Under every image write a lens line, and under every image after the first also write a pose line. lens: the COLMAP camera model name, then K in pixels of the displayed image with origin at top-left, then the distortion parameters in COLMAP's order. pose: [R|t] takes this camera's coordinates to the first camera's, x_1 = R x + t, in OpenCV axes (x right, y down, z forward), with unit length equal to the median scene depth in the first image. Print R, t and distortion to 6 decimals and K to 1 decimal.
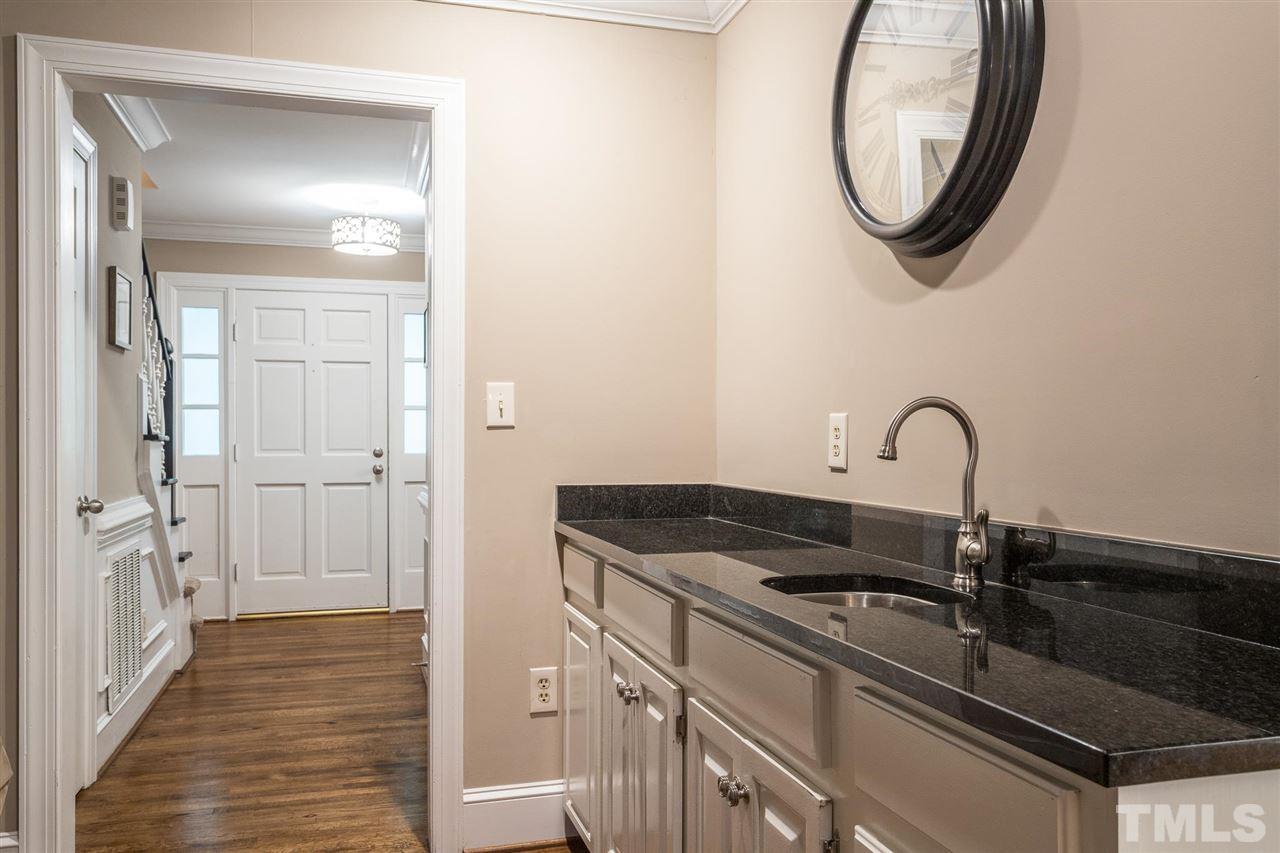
lens RADIAL K [[991.0, 0, 635.3], [0, 991.0, 427.2], [0, 0, 1]] dist [-0.002497, 0.000506]
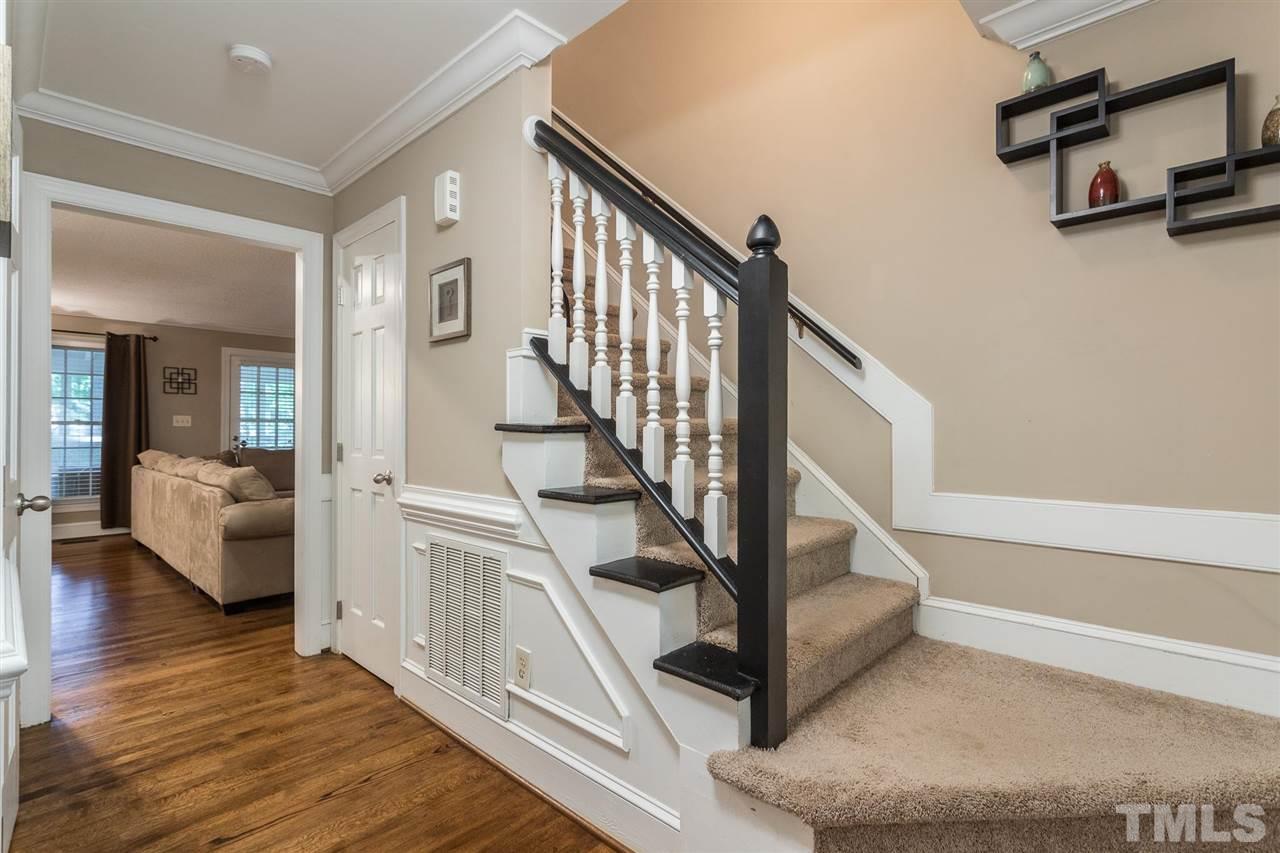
lens RADIAL K [[615.3, 0, 636.9], [0, 615.3, 426.1], [0, 0, 1]] dist [0.005904, 0.001987]
pose [[-0.869006, 0.000274, -0.494801, -0.403654], [0.005758, 0.999938, -0.009558, 0.016500], [0.494768, -0.011154, -0.868954, 1.773755]]
